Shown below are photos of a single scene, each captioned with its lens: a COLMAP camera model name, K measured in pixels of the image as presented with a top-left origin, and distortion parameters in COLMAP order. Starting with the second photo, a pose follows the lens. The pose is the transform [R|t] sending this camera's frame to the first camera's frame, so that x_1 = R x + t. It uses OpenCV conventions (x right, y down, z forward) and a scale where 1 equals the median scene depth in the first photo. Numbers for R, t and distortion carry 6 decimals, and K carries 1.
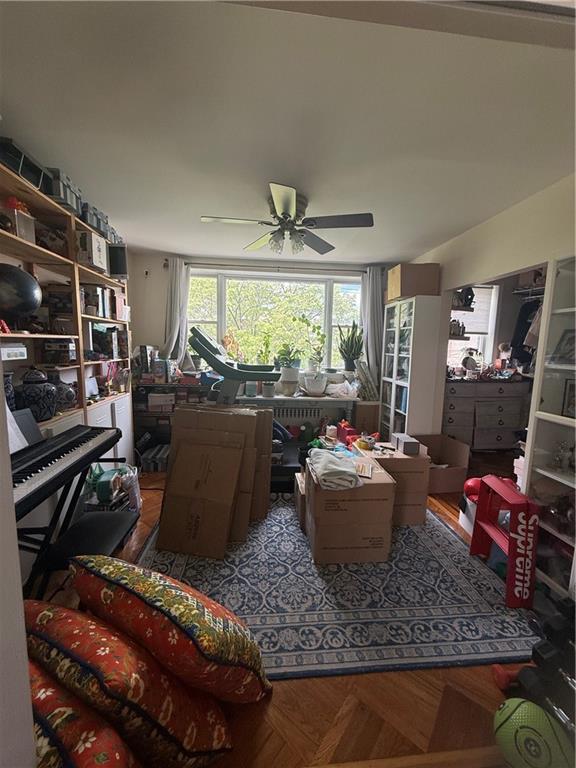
lens RADIAL K [[308.1, 0, 284.9], [0, 308.1, 383.3], [0, 0, 1]] dist [-0.002990, 0.000059]
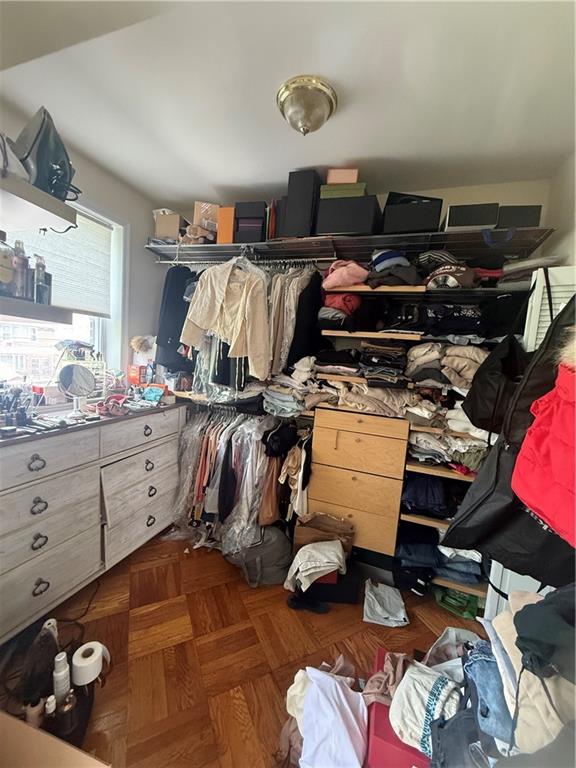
lens RADIAL K [[308.1, 0, 288.0], [0, 308.1, 383.3], [0, 0, 1]] dist [-0.002990, 0.000059]
pose [[0.420132, -0.081575, 0.903789, 0.329233], [0.046159, 0.996583, 0.068493, -0.074596], [-0.906288, 0.012942, 0.422461, 0.545011]]
